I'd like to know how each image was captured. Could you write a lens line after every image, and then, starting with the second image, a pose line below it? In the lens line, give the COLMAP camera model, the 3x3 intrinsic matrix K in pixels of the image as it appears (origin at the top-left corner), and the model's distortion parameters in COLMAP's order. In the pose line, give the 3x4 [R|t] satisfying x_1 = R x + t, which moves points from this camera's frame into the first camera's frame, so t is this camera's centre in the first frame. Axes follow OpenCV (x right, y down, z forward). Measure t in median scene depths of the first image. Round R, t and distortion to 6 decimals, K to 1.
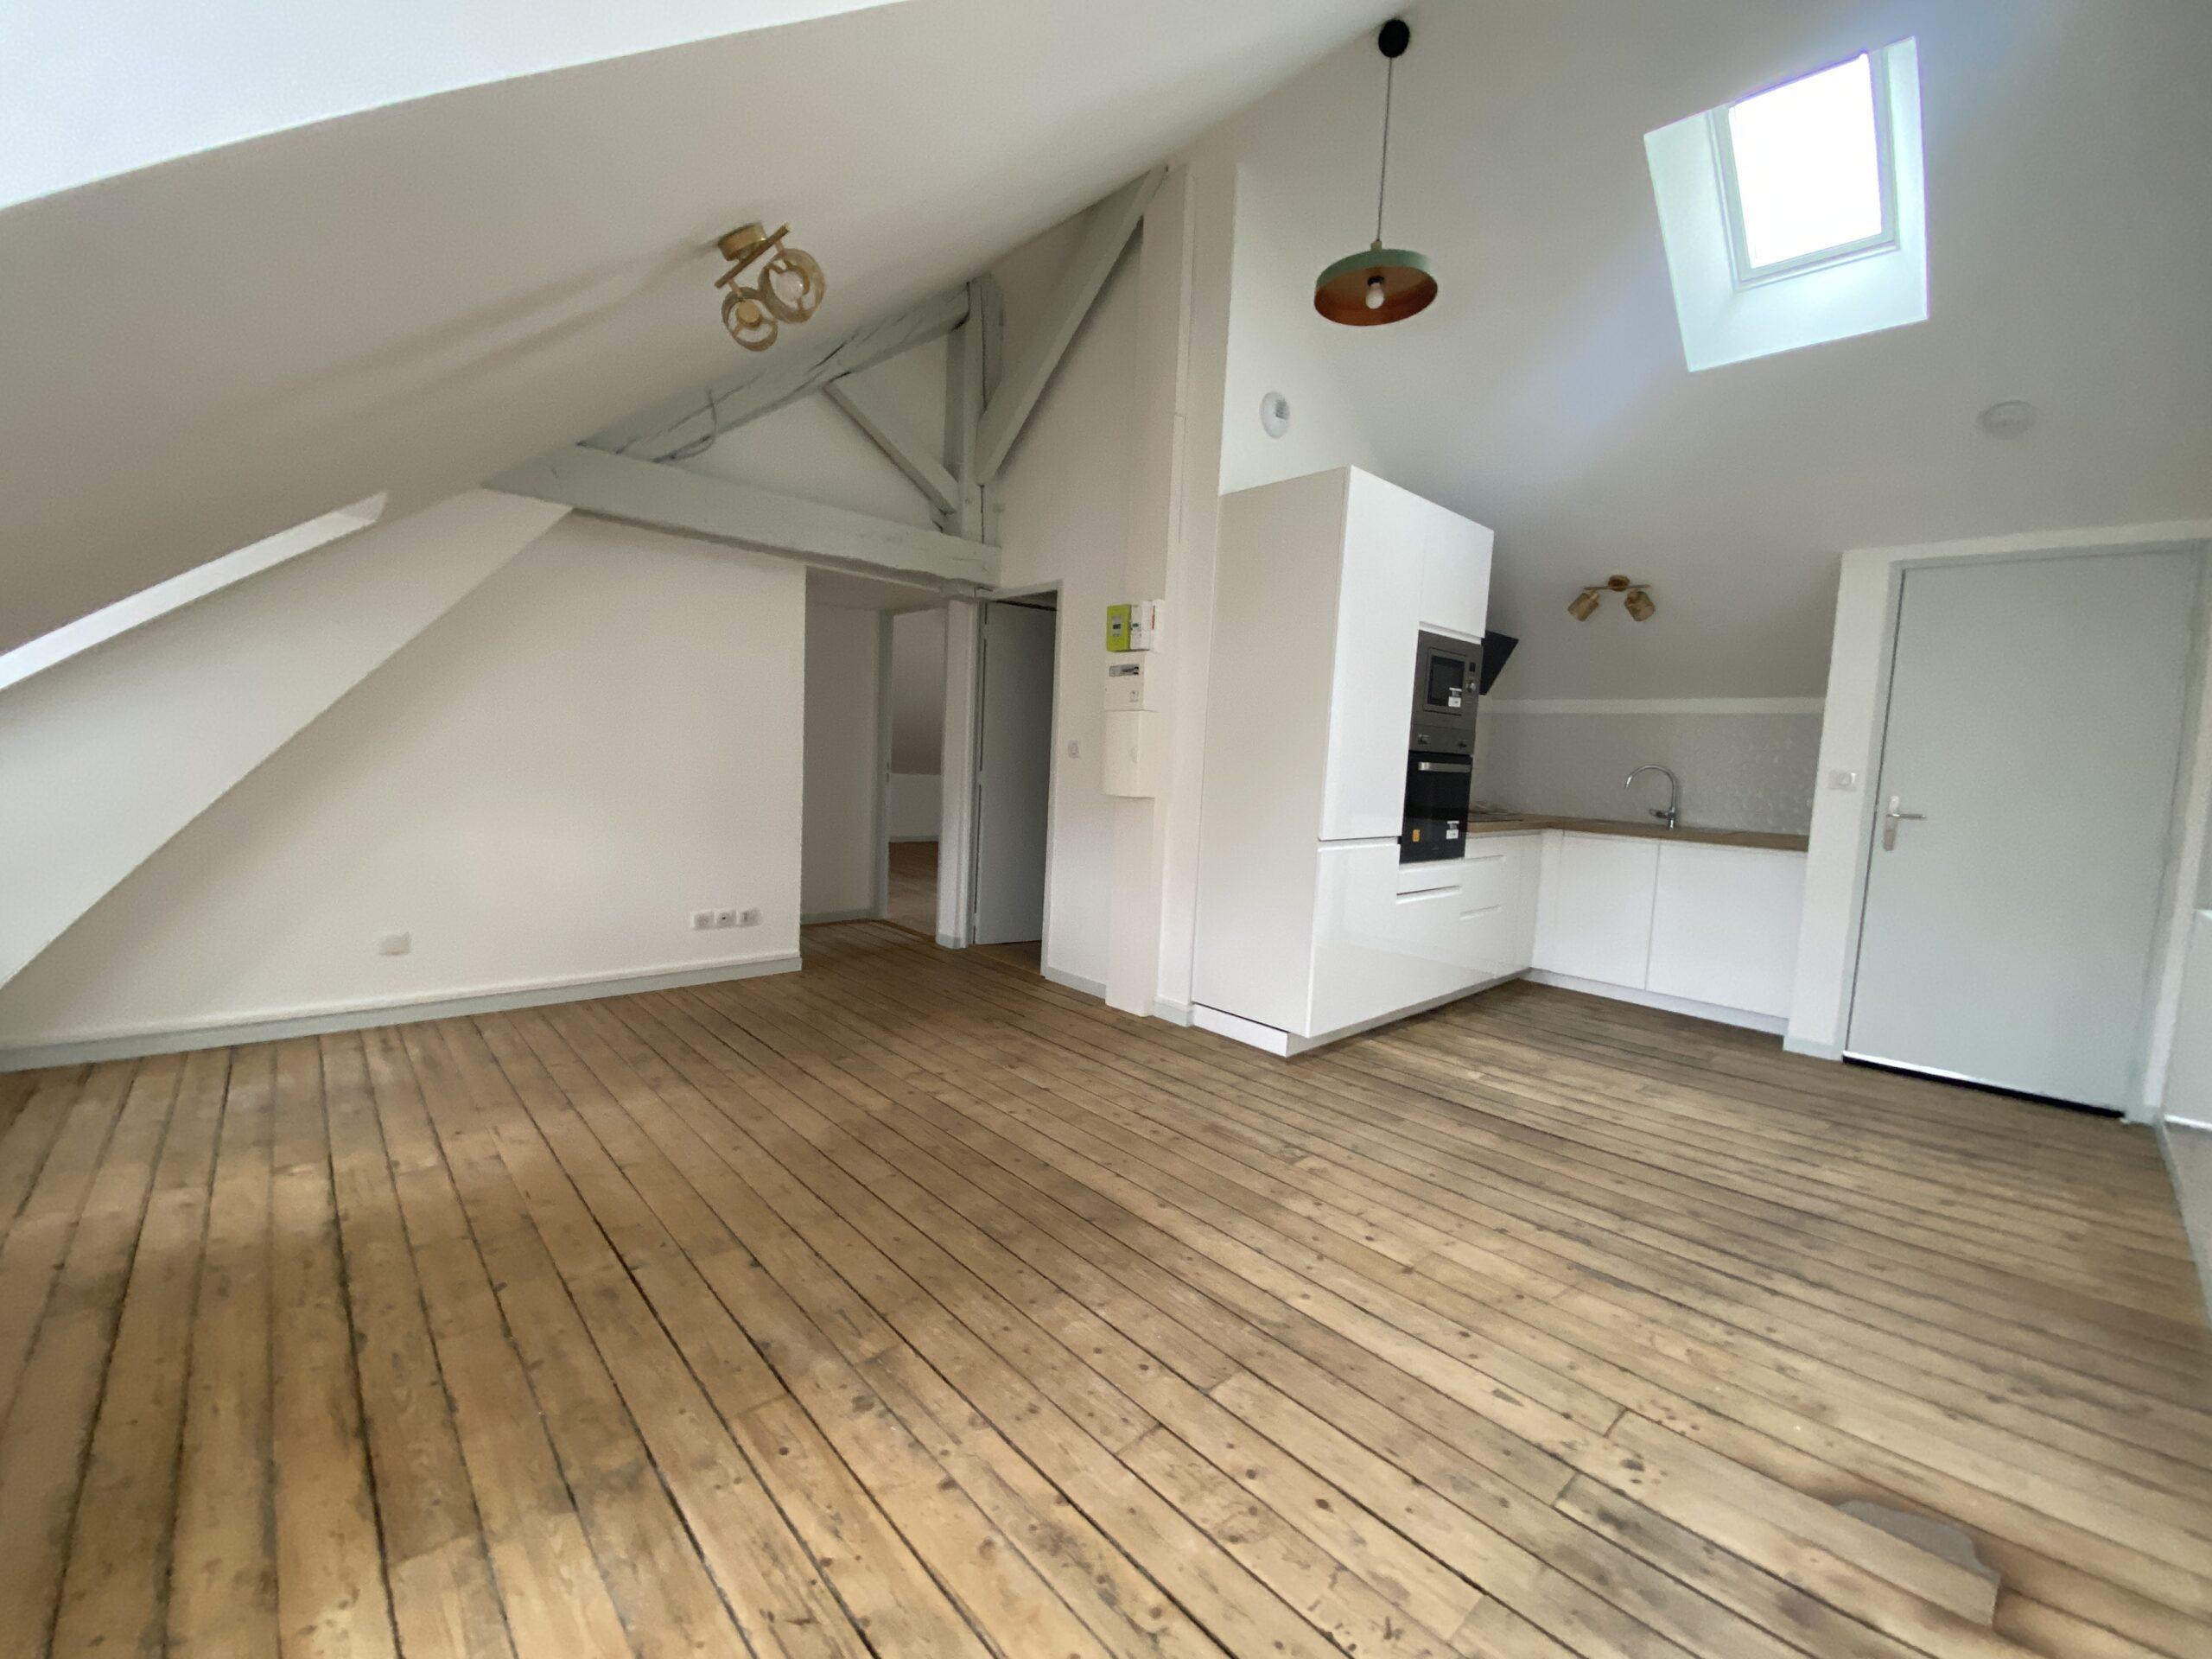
lens RADIAL K [[891.5, 0, 1106.0], [0, 891.5, 829.5], [0, 0, 1]] dist [0.013741, -0.018569]
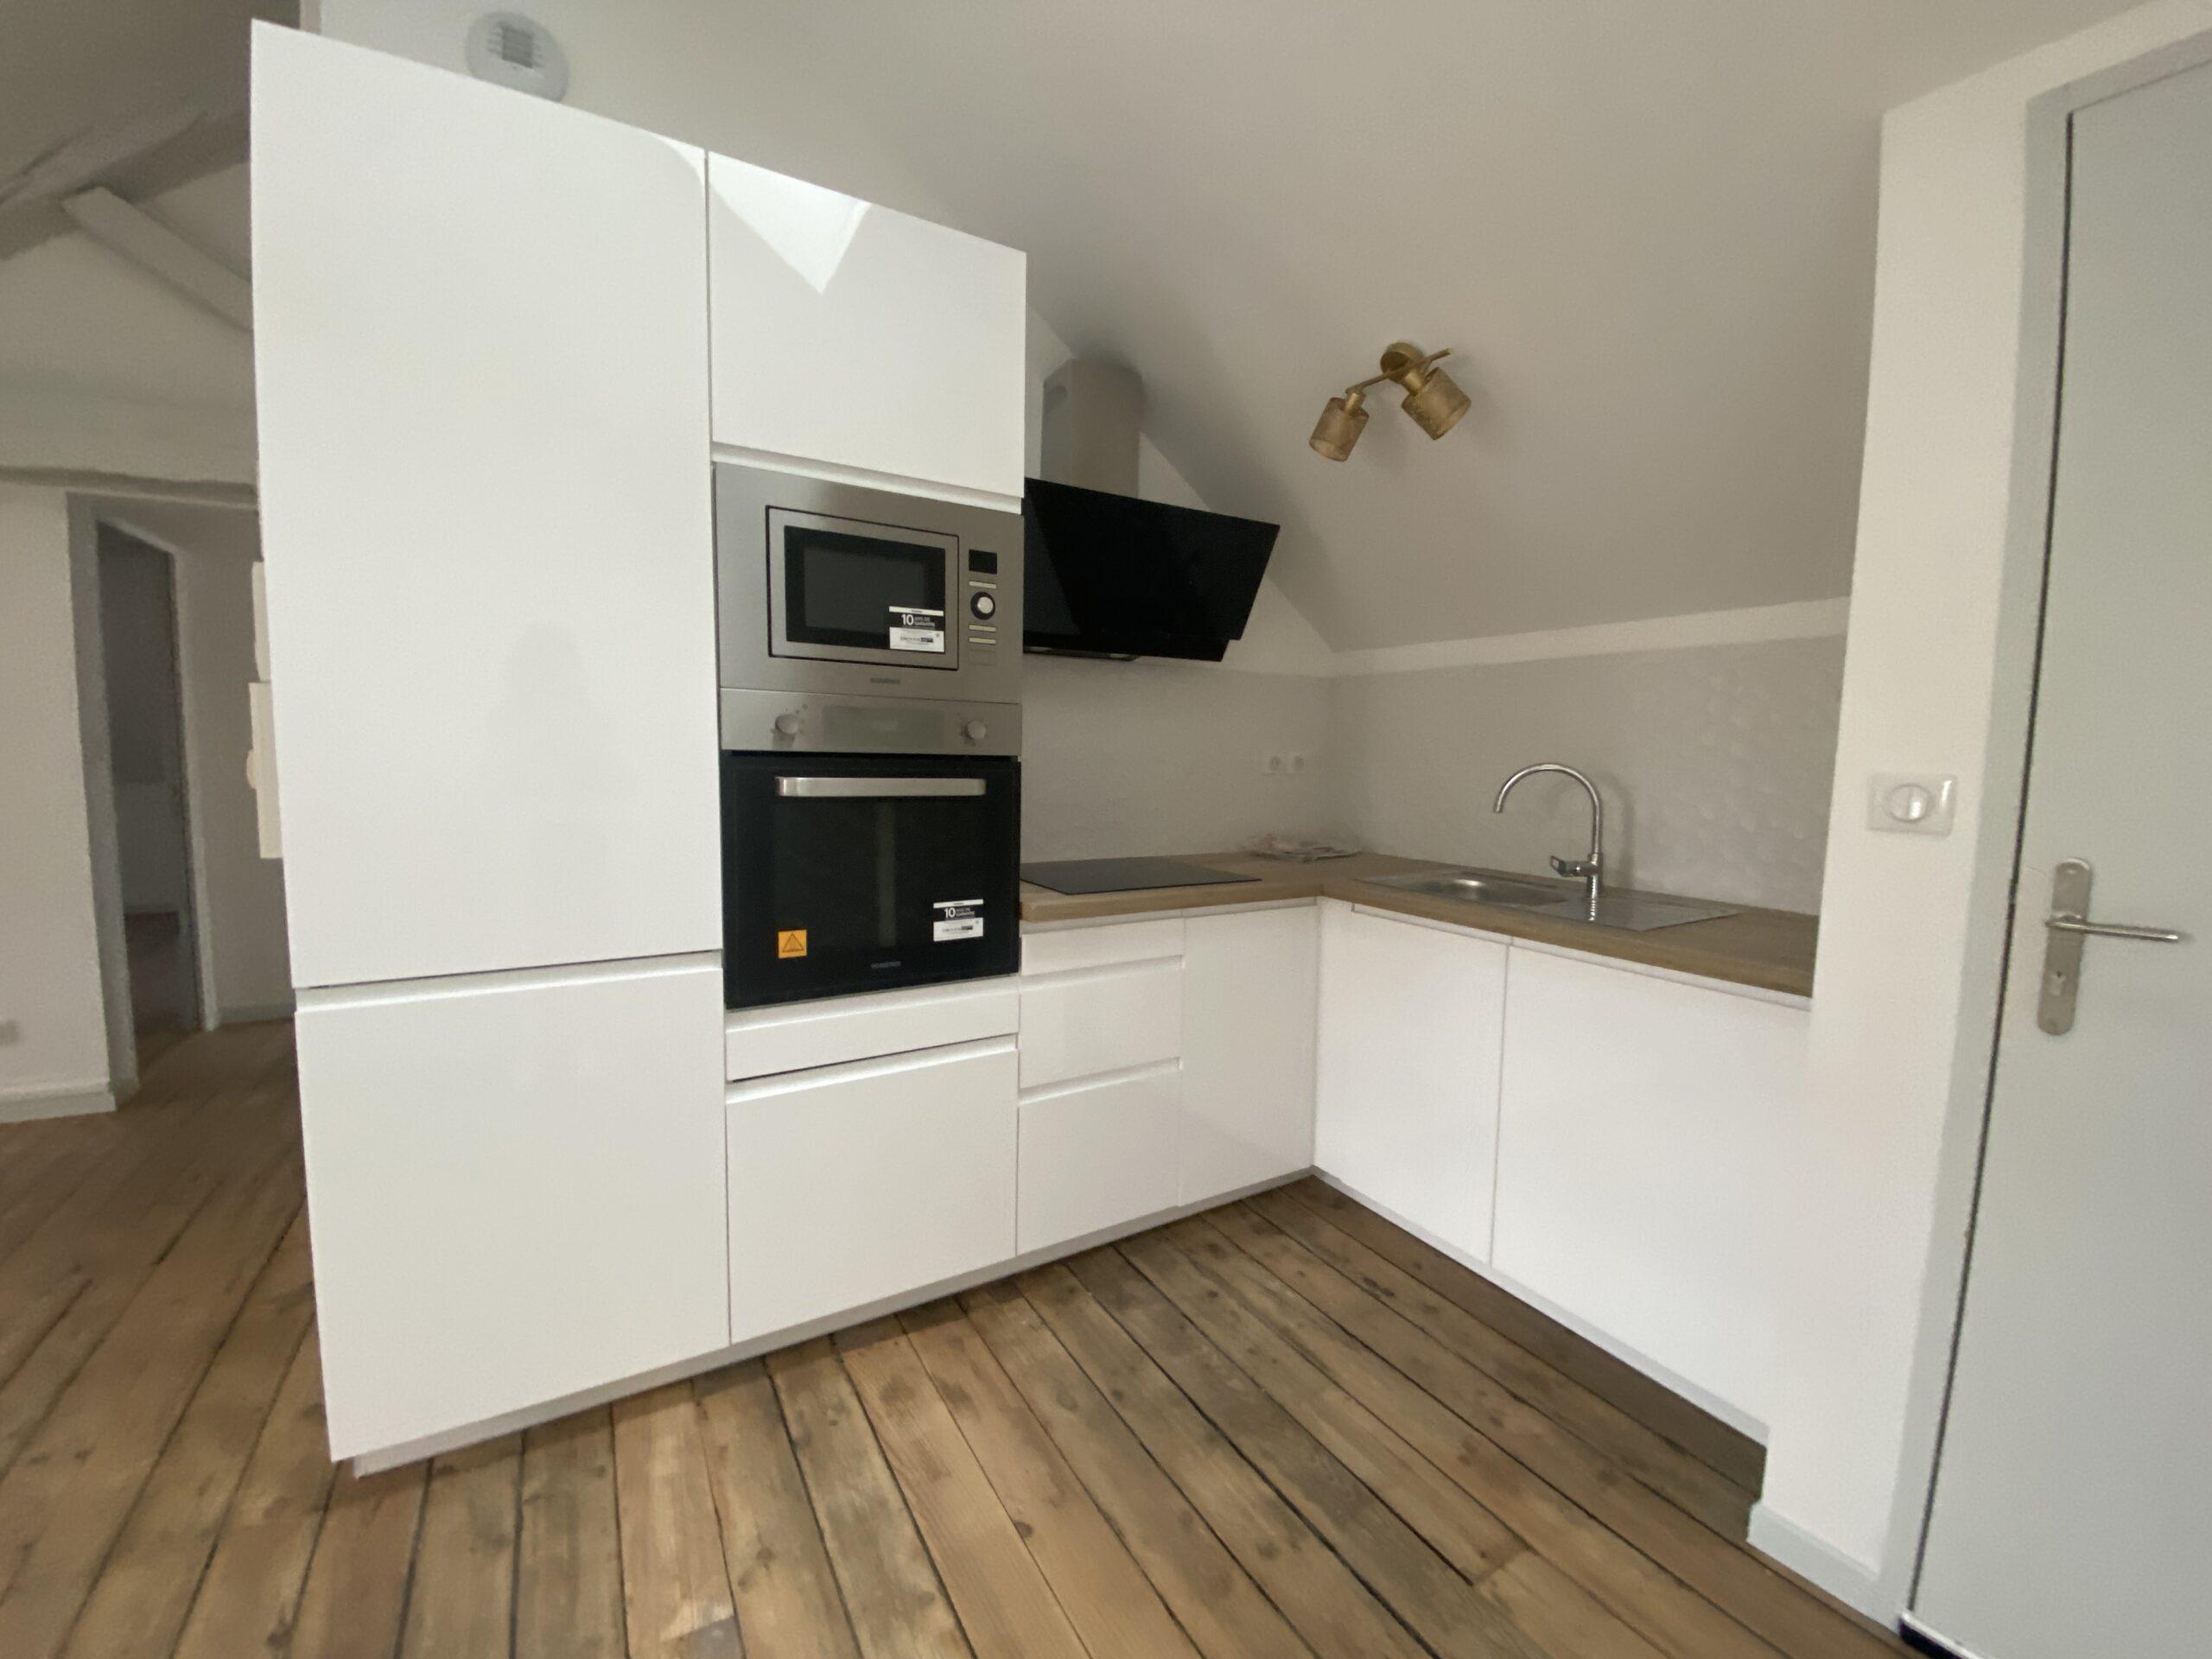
lens RADIAL K [[905.1, 0, 1102.2], [0, 905.1, 819.9], [0, 0, 1]] dist [0.009498, -0.012702]
pose [[0.976350, -0.012872, -0.215814, 0.801115], [0.010741, 0.999881, -0.011043, -0.064220], [0.215931, 0.008463, 0.976372, 0.800655]]
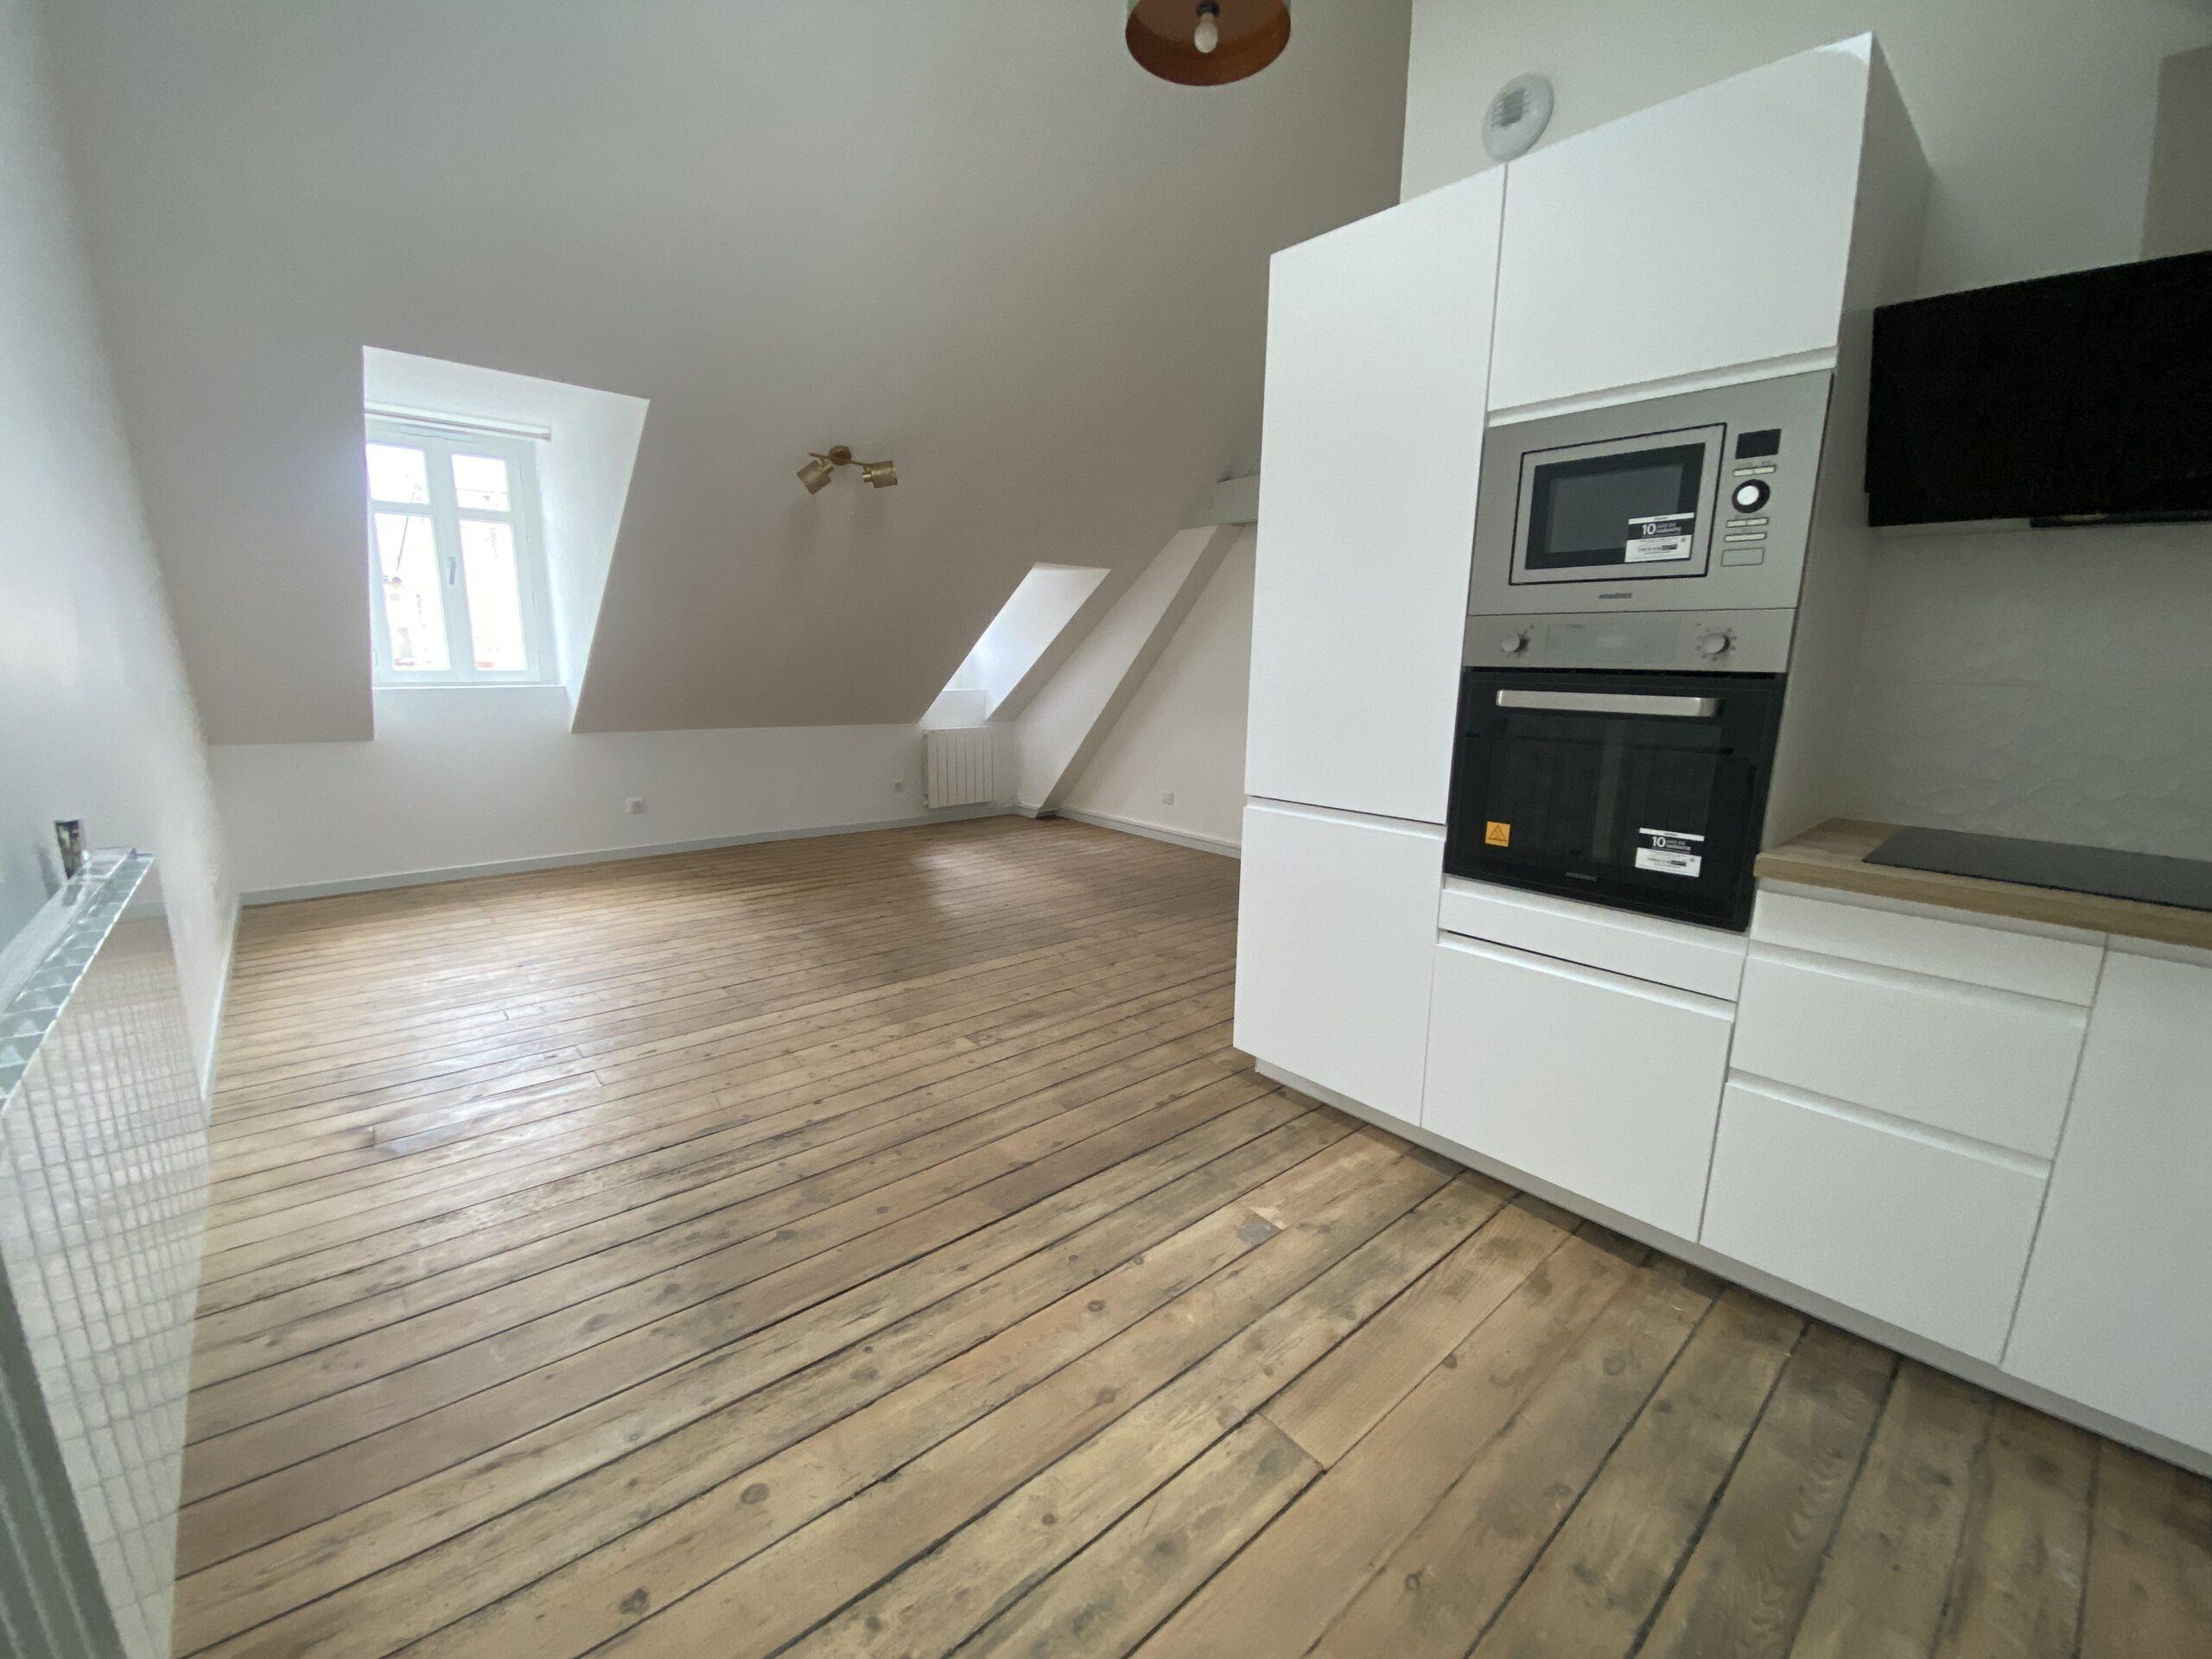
lens RADIAL K [[889.8, 0, 1096.9], [0, 889.8, 832.6], [0, 0, 1]] dist [0.020798, -0.018185]
pose [[-0.029197, 0.146580, -0.988768, 1.166547], [-0.101146, 0.983679, 0.148812, -0.063727], [0.994443, 0.104354, -0.013894, 1.044587]]
